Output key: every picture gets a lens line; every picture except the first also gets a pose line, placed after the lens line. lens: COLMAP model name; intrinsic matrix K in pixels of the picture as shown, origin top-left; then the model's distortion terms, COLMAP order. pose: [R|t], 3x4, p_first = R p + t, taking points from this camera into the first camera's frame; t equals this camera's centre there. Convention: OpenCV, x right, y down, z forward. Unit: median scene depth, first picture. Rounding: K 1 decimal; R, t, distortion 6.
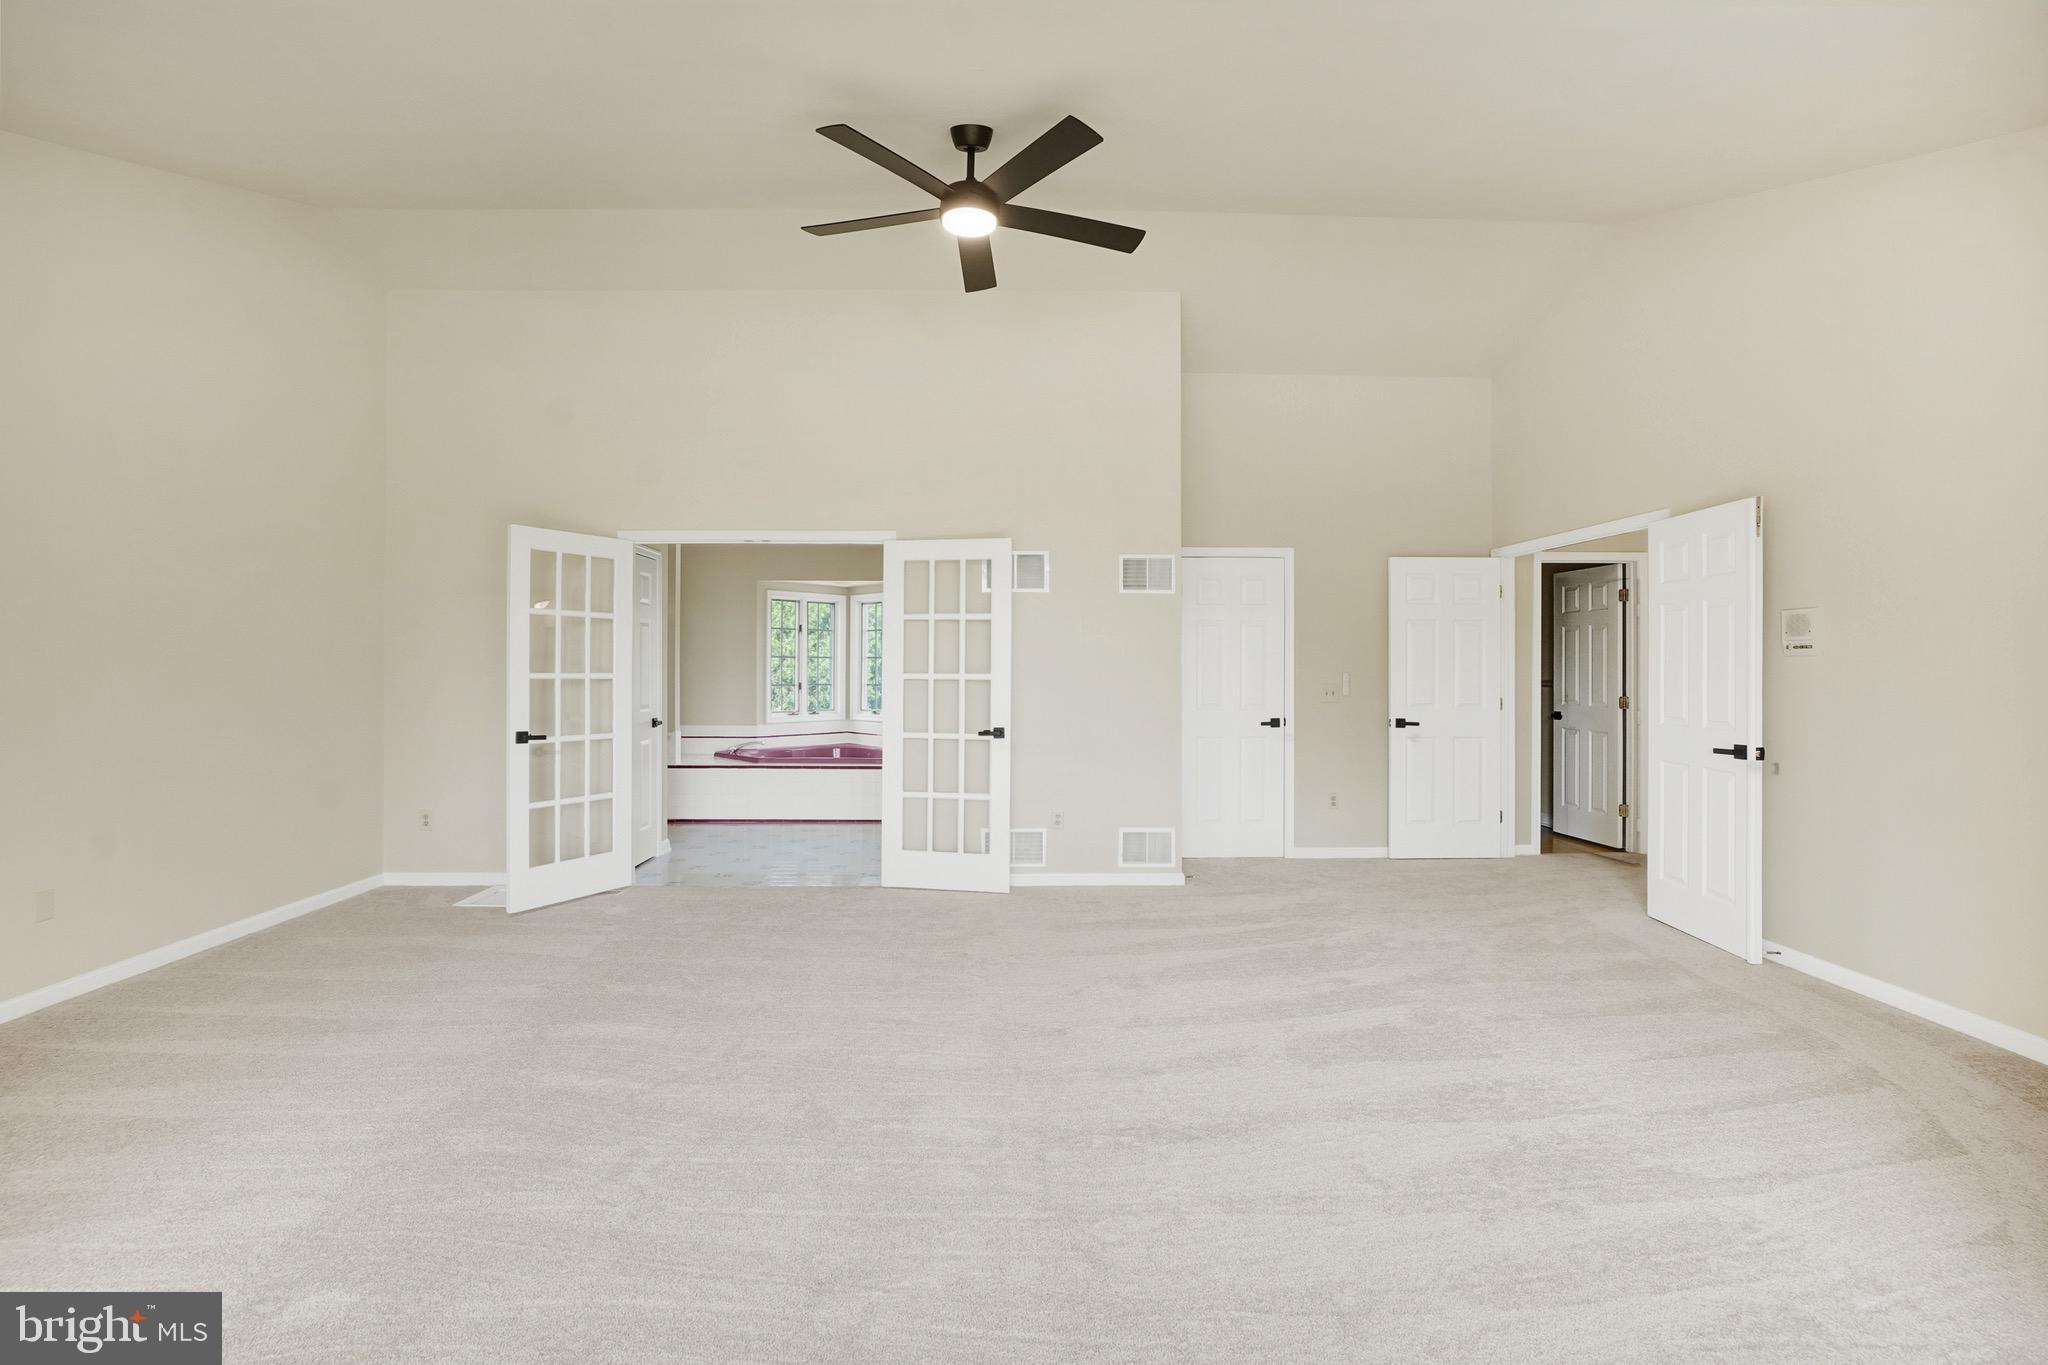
lens RADIAL K [[921.9, 0, 1003.4], [0, 921.9, 656.7], [0, 0, 1]] dist [-0.055307, 0.017316]
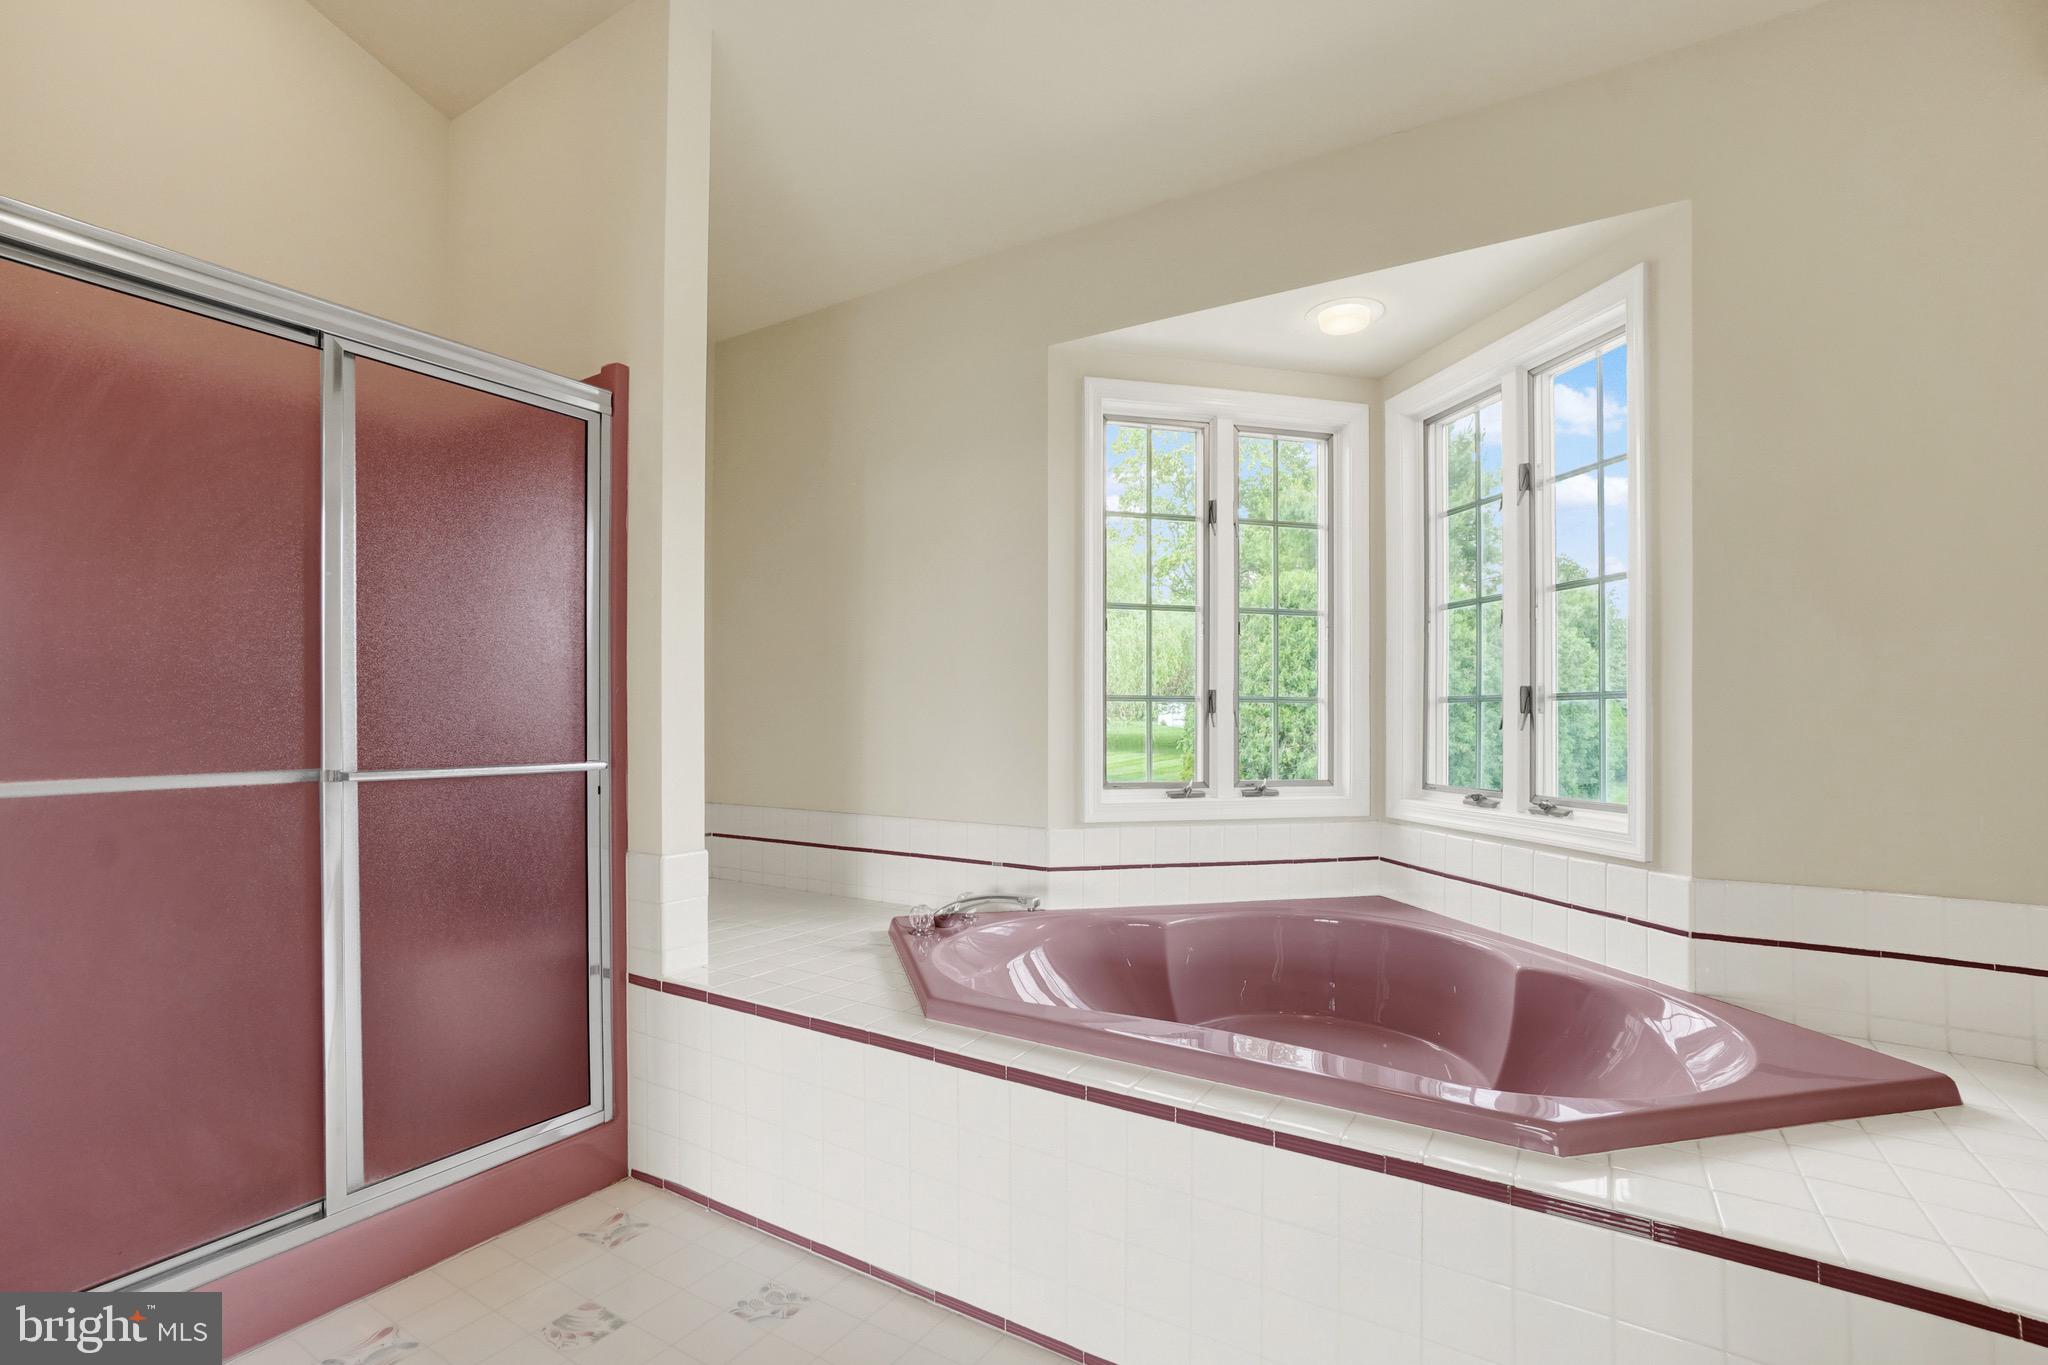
lens RADIAL K [[943.3, 0, 1018.3], [0, 943.3, 707.1], [0, 0, 1]] dist [-0.054287, 0.028146]
pose [[0.839607, -0.005037, -0.543171, -0.105817], [0.003110, 0.999985, -0.004466, 0.034888], [0.543186, 0.002061, 0.839610, 0.704521]]
